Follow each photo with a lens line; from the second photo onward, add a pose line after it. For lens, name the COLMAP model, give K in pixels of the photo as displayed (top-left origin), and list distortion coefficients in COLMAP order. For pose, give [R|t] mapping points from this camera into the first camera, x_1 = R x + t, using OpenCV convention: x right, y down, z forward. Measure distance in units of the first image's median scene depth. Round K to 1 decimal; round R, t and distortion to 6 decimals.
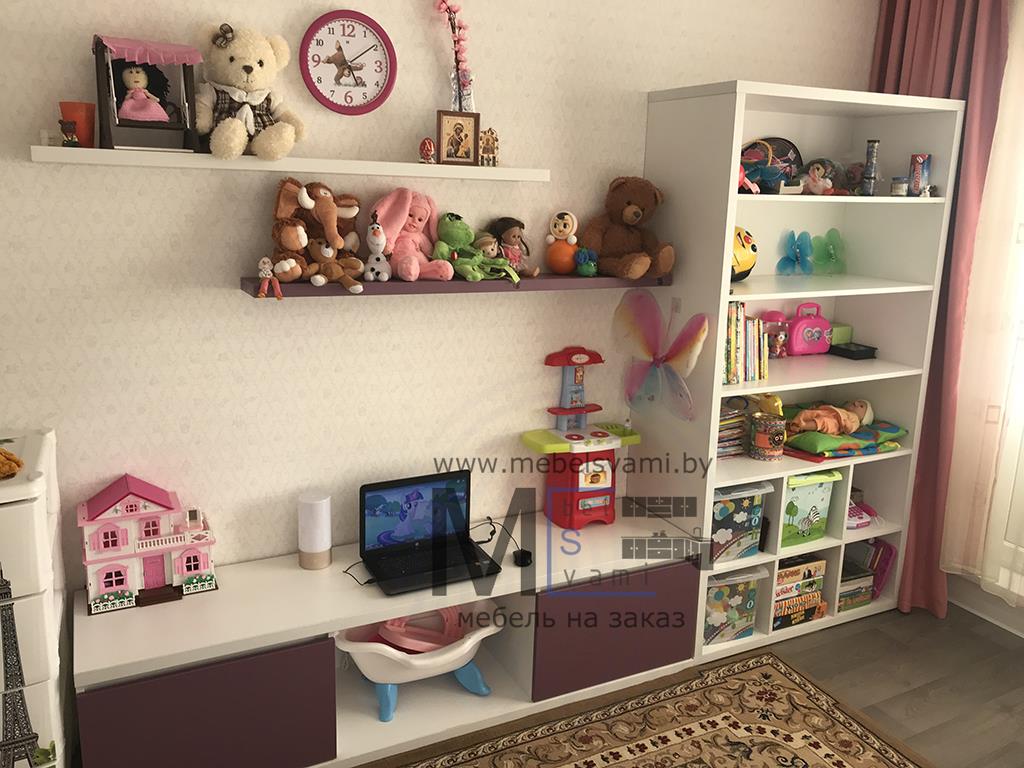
lens RADIAL K [[835.2, 0, 513.5], [0, 835.2, 378.3], [0, 0, 1]] dist [0.044039, -0.041290]
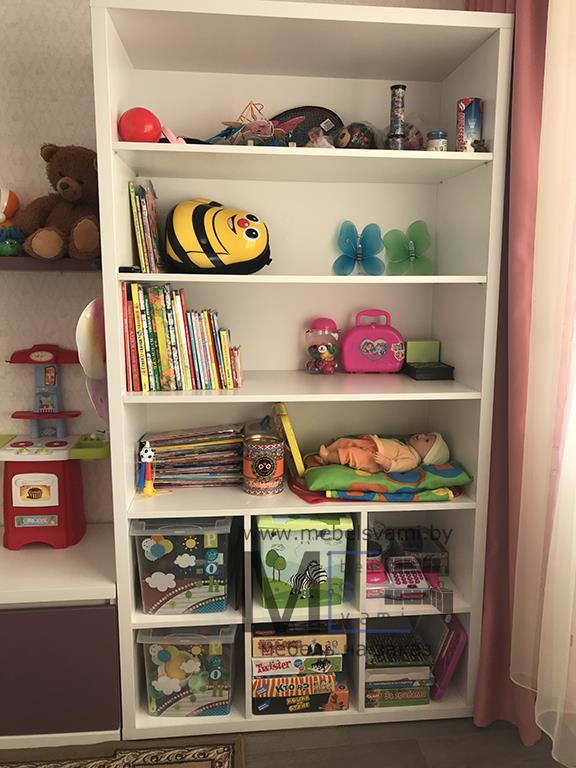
lens RADIAL K [[626.4, 0, 288.0], [0, 626.4, 384.5], [0, 0, 1]] dist [0.044039, -0.041290]
pose [[0.933903, 0.042274, -0.355019, 0.538998], [-0.066568, 0.996182, -0.056490, 0.025224], [0.351275, 0.076389, 0.933151, 0.442194]]
